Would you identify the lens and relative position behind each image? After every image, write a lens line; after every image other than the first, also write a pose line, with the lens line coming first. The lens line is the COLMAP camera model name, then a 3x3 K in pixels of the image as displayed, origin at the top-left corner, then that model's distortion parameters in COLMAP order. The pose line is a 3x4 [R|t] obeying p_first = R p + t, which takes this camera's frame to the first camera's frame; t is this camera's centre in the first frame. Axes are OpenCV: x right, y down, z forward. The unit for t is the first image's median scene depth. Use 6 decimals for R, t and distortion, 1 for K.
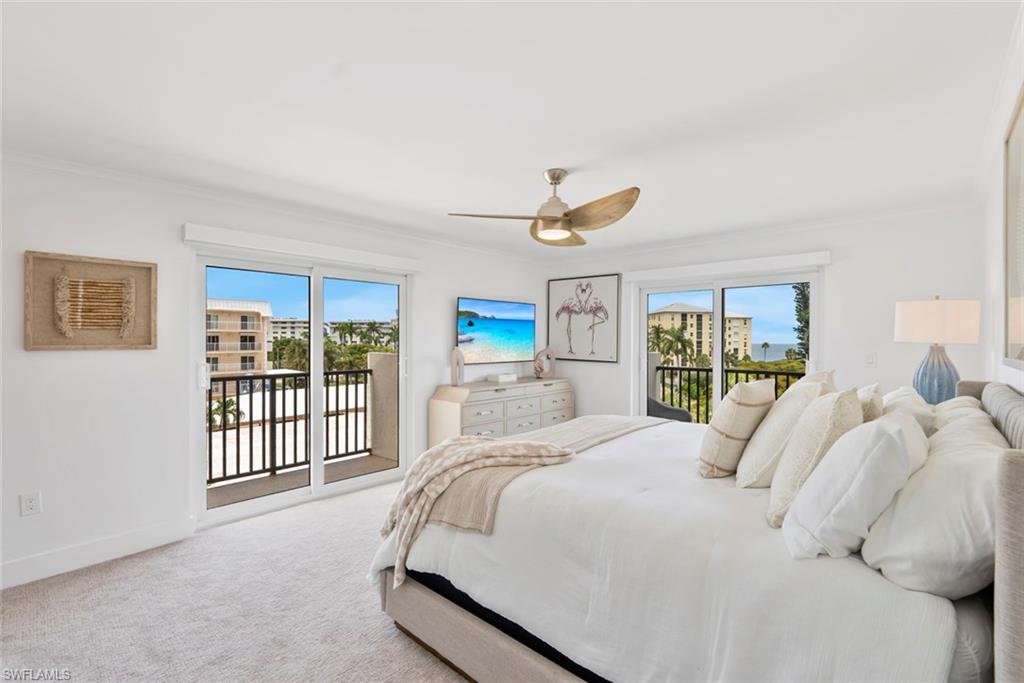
lens RADIAL K [[454.7, 0, 510.3], [0, 454.7, 337.6], [0, 0, 1]] dist [0.001278, 0.000129]
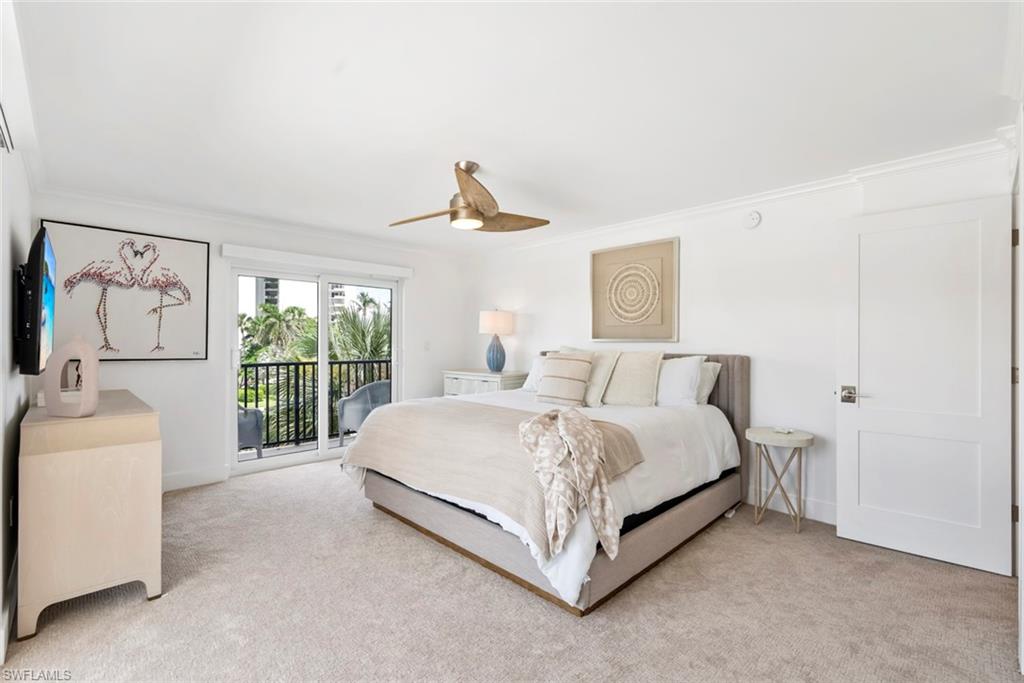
lens RADIAL K [[450.5, 0, 510.7], [0, 450.5, 344.7], [0, 0, 1]] dist [-0.000963, -0.000148]
pose [[0.043484, -0.011145, 0.998992, -0.042990], [-0.006359, 0.999914, 0.011432, 0.001622], [-0.999034, -0.006850, 0.043409, 0.040441]]
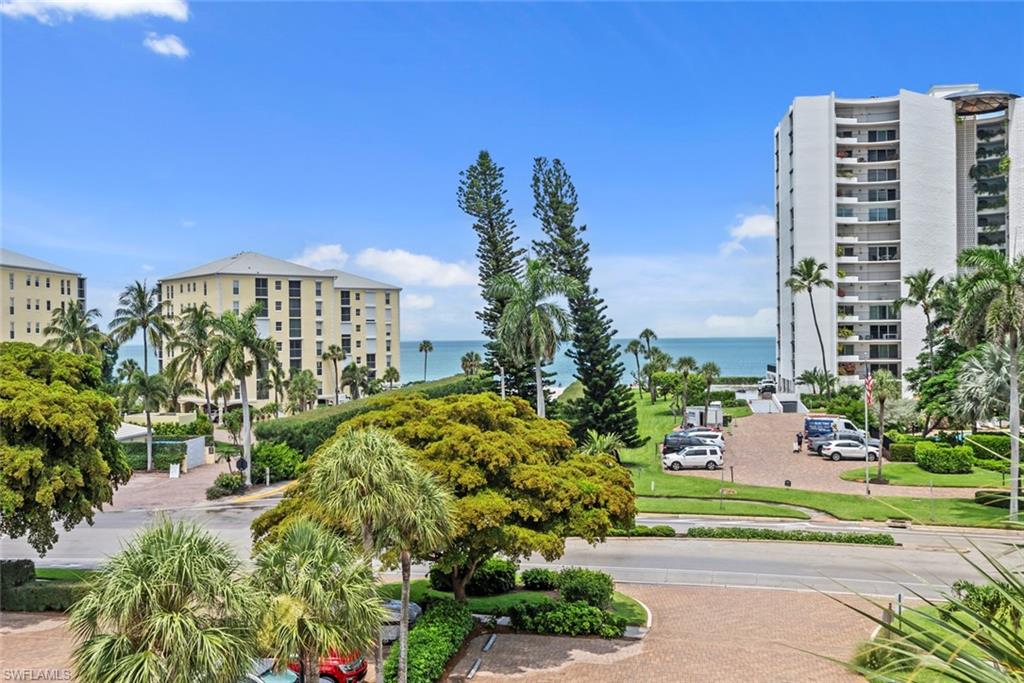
lens RADIAL K [[1014.9, 0, 507.5], [0, 1014.9, 347.1], [0, 0, 1]] dist [0.002956, 0.003231]
pose [[0.829564, -0.023460, 0.557918, 0.049295], [0.014658, 0.999688, 0.020242, -0.004767], [-0.558219, -0.008614, 0.829649, 0.090029]]
